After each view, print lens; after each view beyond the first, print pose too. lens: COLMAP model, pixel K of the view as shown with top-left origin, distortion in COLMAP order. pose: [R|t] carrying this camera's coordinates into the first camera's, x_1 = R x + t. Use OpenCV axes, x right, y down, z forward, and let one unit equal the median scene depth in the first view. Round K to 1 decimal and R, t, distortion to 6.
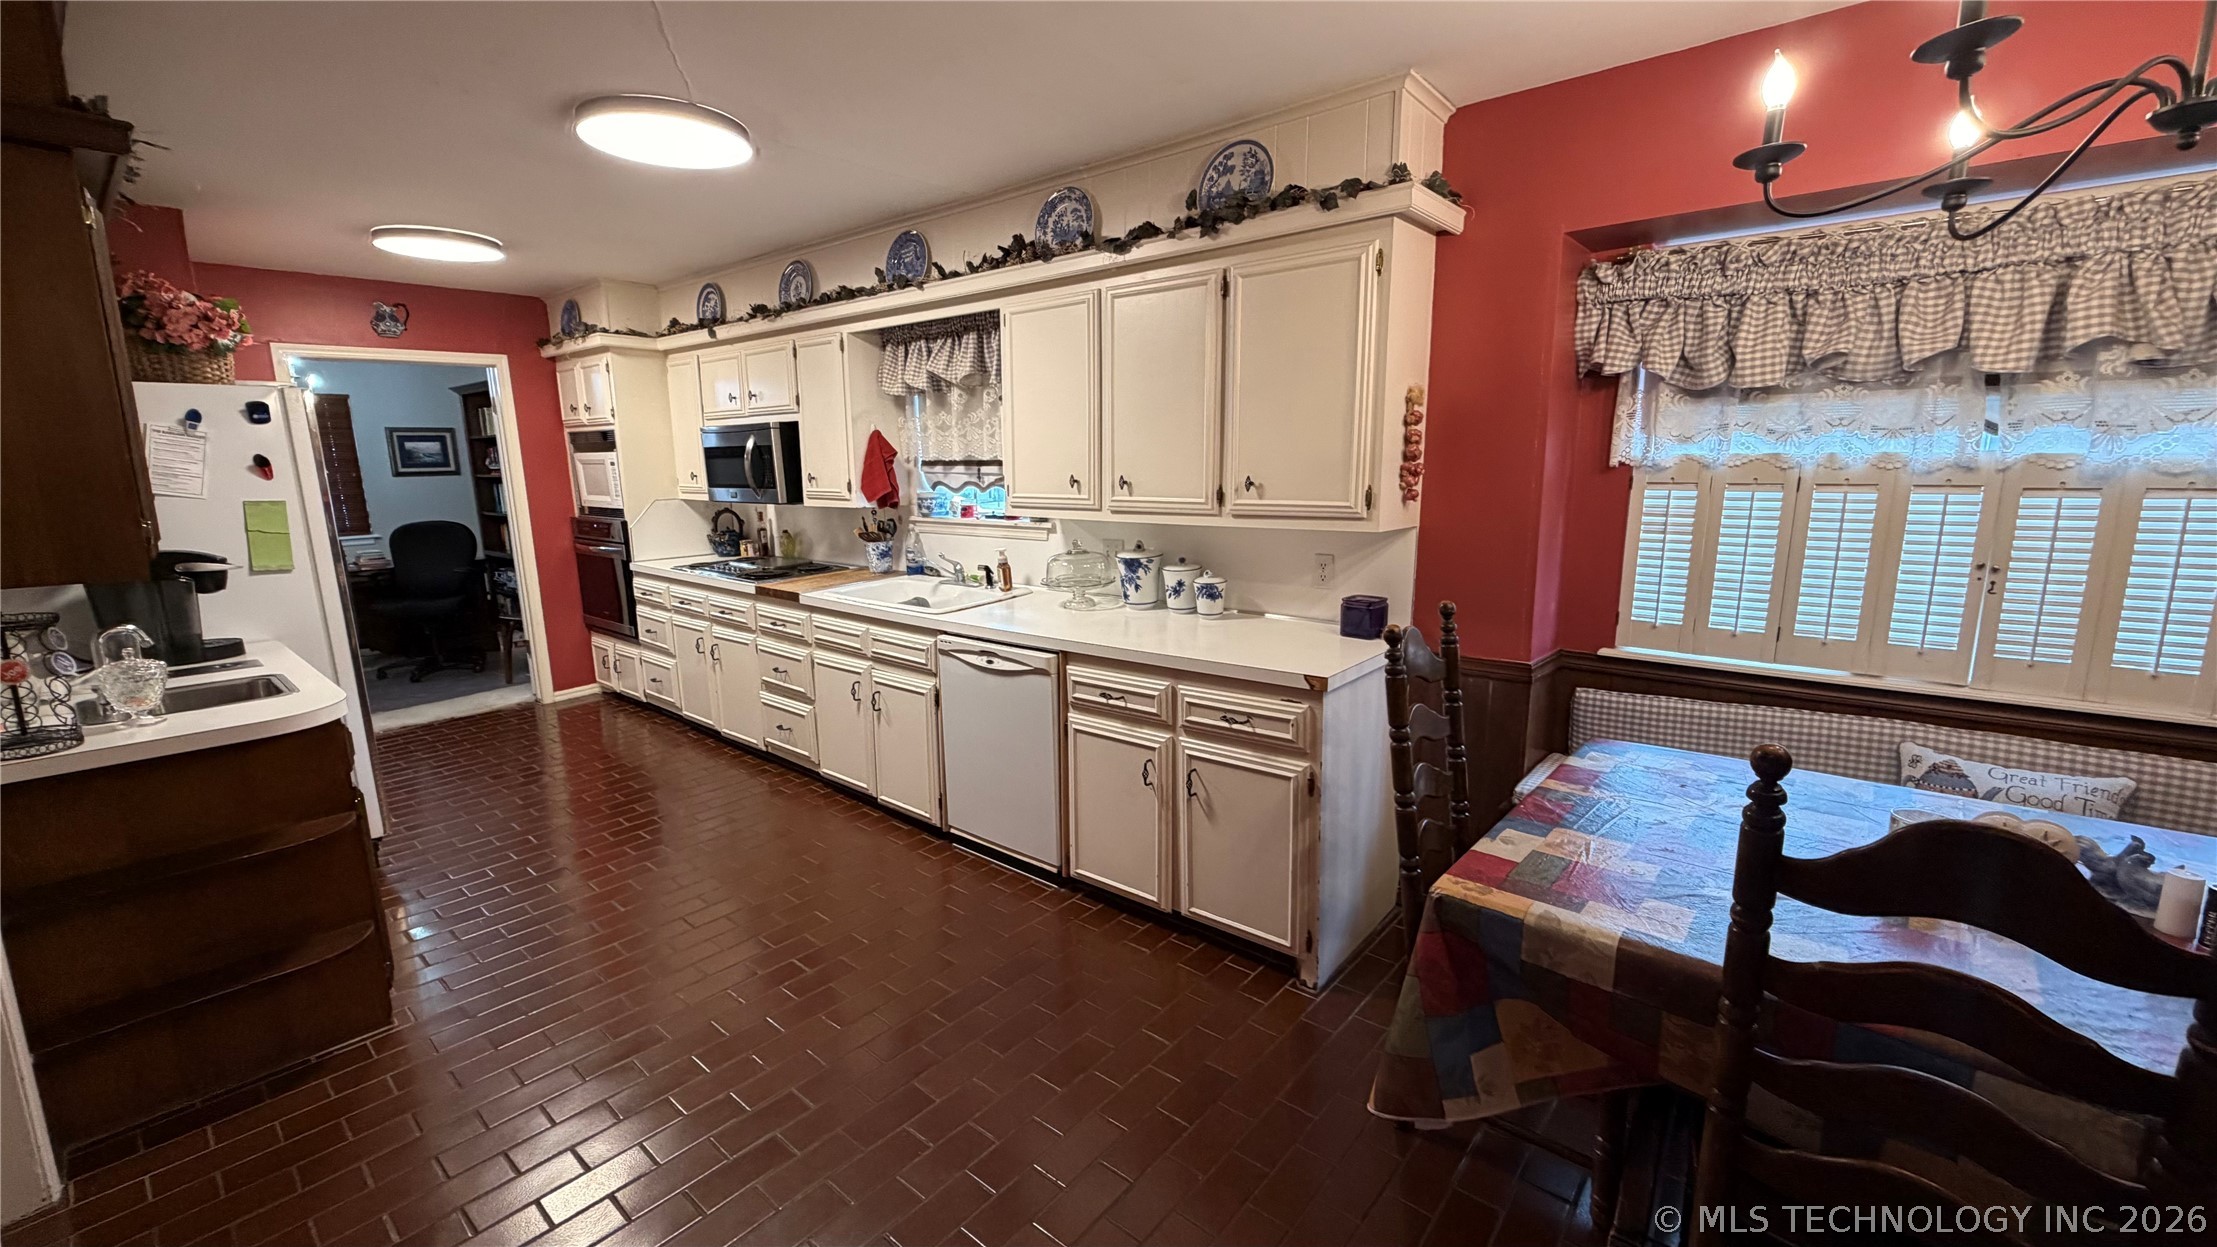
lens RADIAL K [[879.8, 0, 1101.7], [0, 879.8, 622.9], [0, 0, 1]] dist [-0.000111, 0.000009]
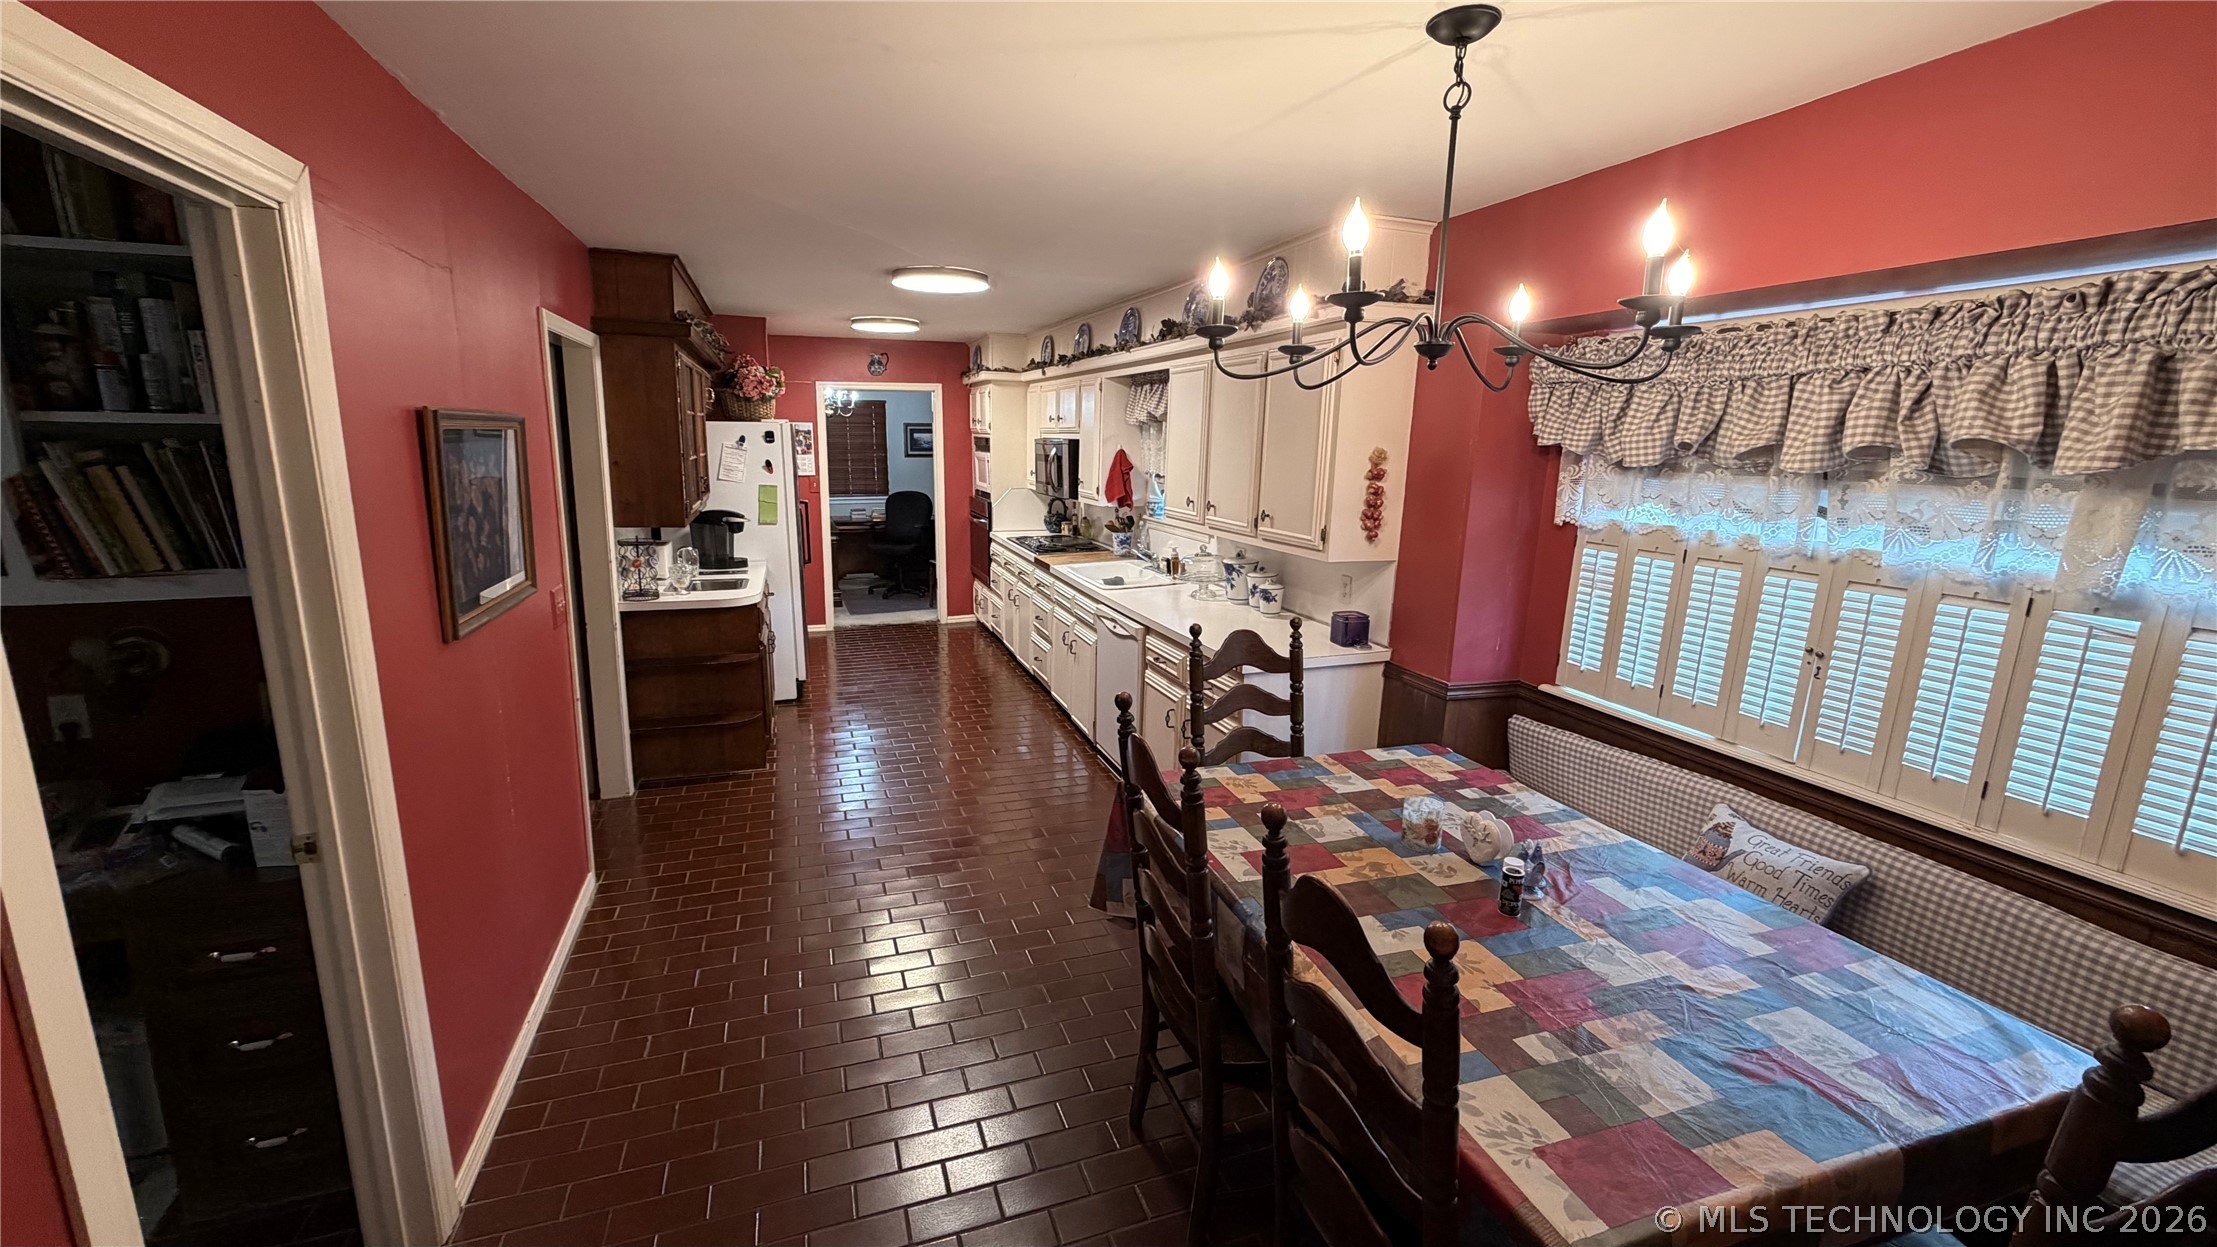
lens RADIAL K [[883.3, 0, 1108.5], [0, 883.3, 623.5], [0, 0, 1]] dist [-0.002257, 0.000051]
pose [[0.861890, 0.132813, -0.489394, 0.642306], [-0.121763, 0.991061, 0.054514, -0.042597], [0.492259, 0.012605, 0.870357, -0.265742]]
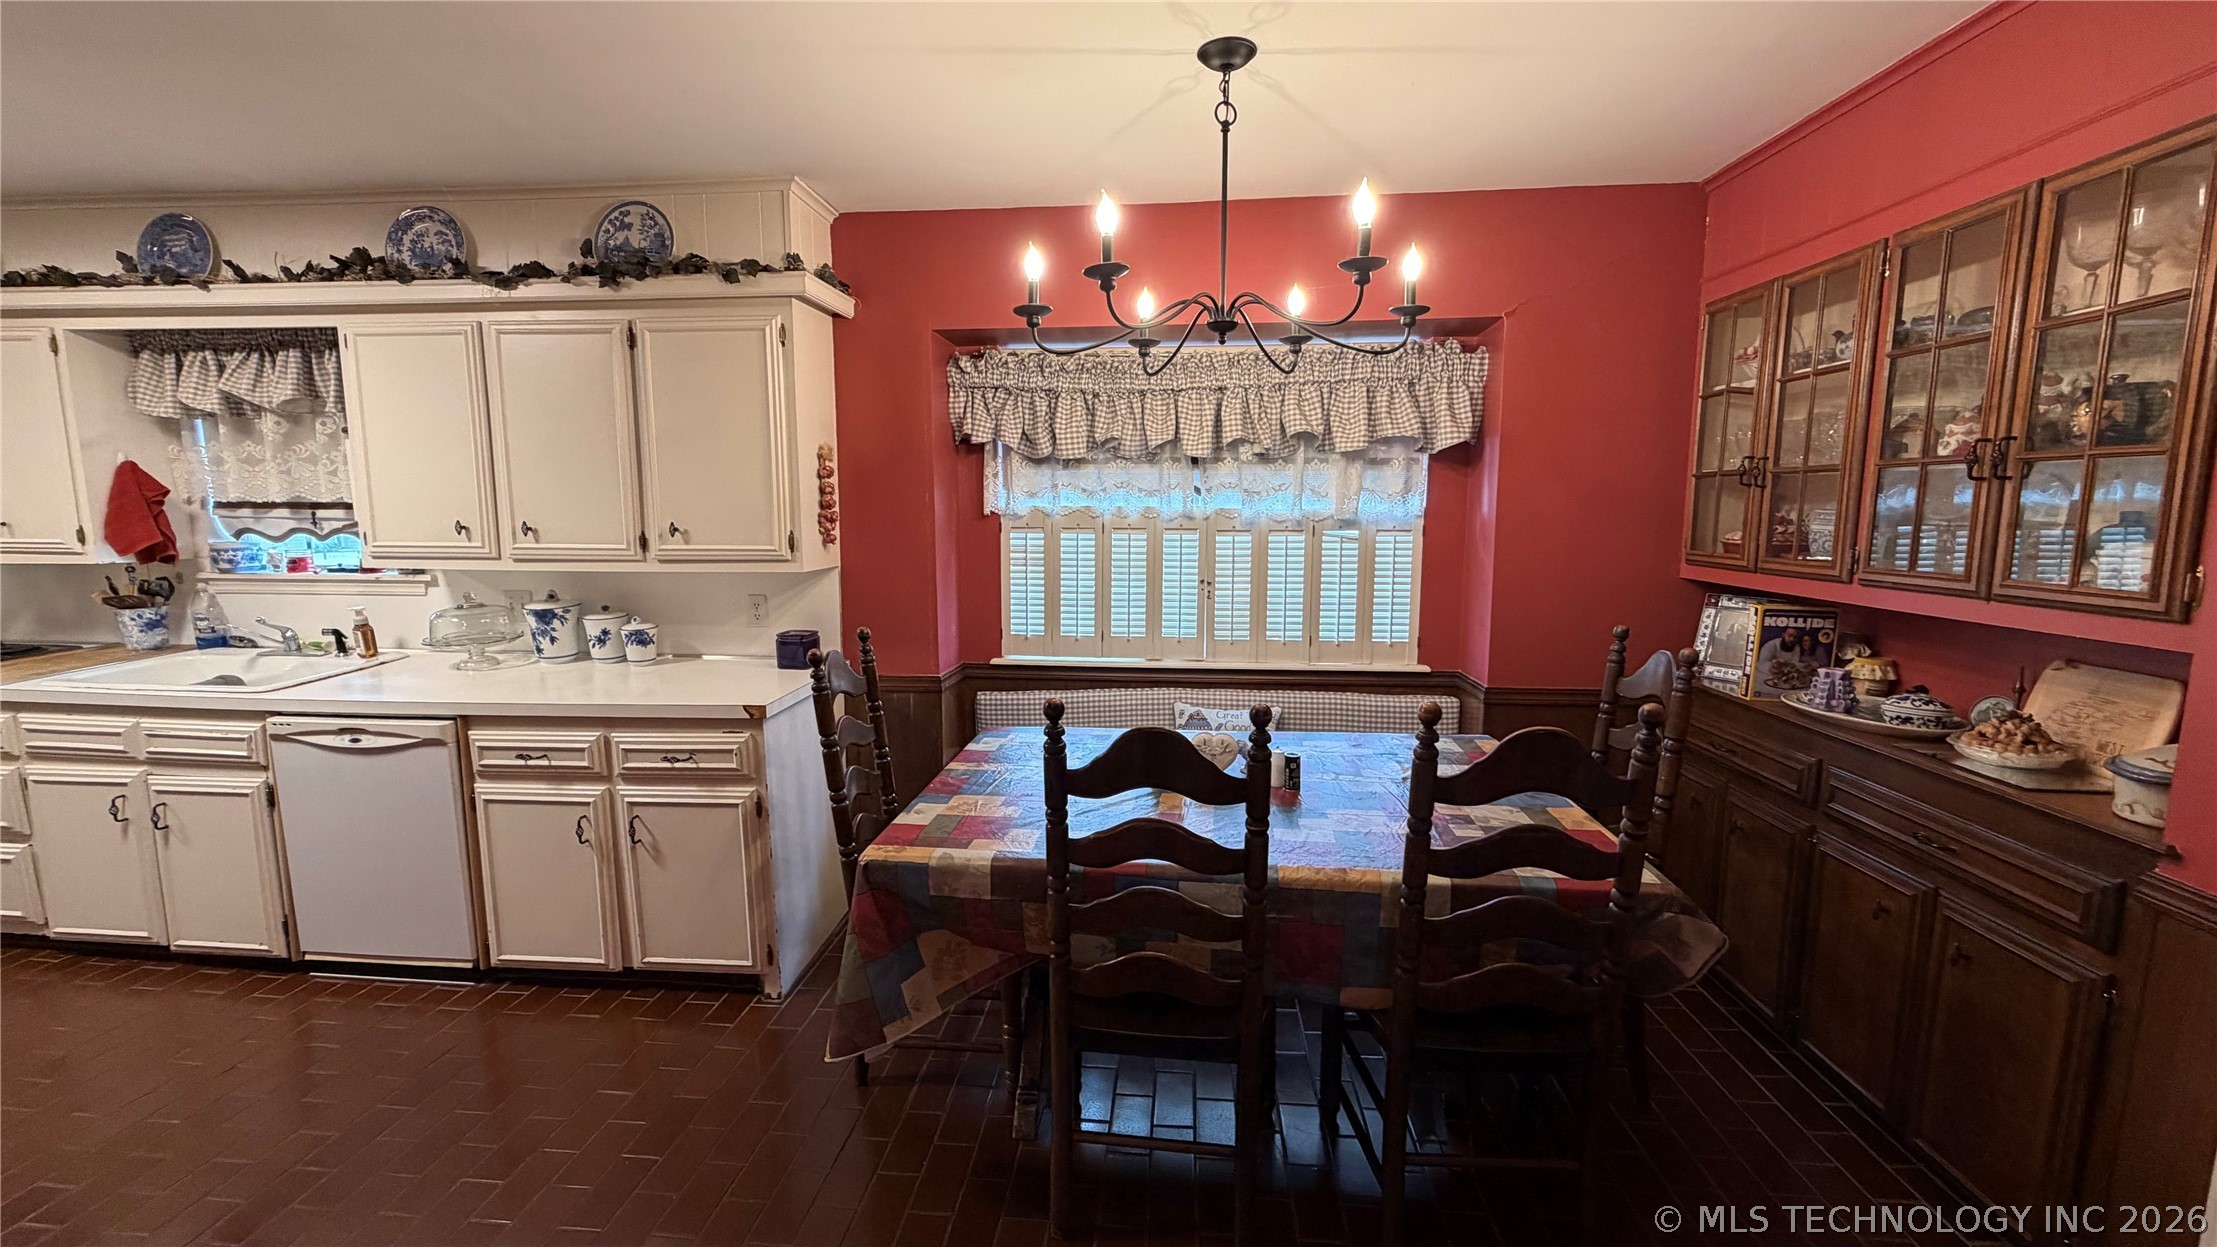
lens RADIAL K [[879.8, 0, 1101.7], [0, 879.8, 622.9], [0, 0, 1]] dist [-0.000111, 0.000009]
pose [[0.820779, -0.065139, 0.567520, -0.012741], [0.092860, 0.995477, -0.020041, 0.017992], [-0.563648, 0.069149, 0.823115, -0.125199]]
